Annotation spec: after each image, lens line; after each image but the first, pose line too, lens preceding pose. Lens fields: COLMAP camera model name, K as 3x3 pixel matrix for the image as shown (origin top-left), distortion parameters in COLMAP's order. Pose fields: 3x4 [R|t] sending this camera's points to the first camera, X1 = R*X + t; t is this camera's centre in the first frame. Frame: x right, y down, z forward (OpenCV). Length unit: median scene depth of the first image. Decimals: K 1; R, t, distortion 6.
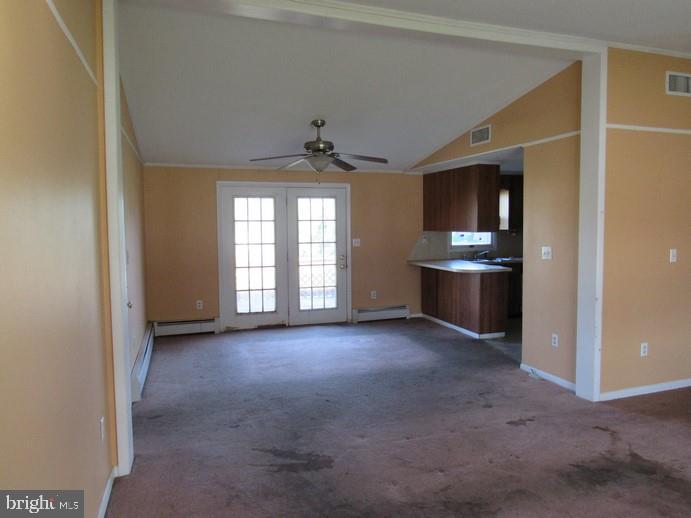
lens RADIAL K [[492.4, 0, 345.5], [0, 492.4, 259.0], [0, 0, 1]] dist [-0.026784, -0.001303]
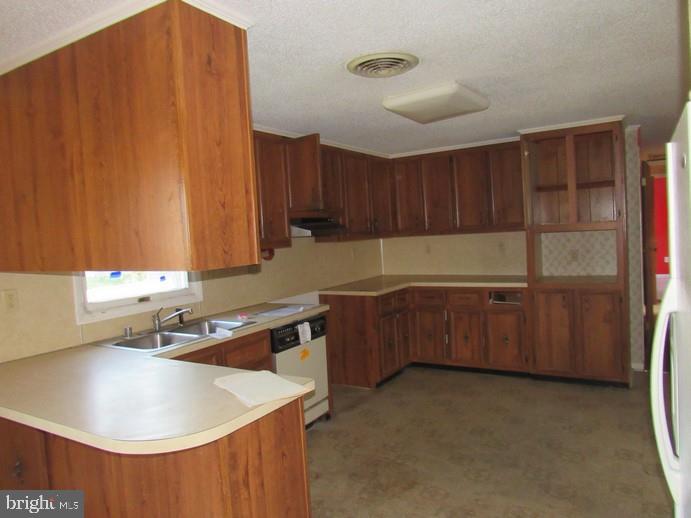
lens RADIAL K [[492.4, 0, 345.5], [0, 492.4, 259.0], [0, 0, 1]] dist [-0.026784, -0.001303]
pose [[0.759235, -0.078870, 0.646020, 0.137528], [0.096503, 0.995300, 0.008097, -0.047490], [-0.643623, 0.056195, 0.763277, 0.632928]]
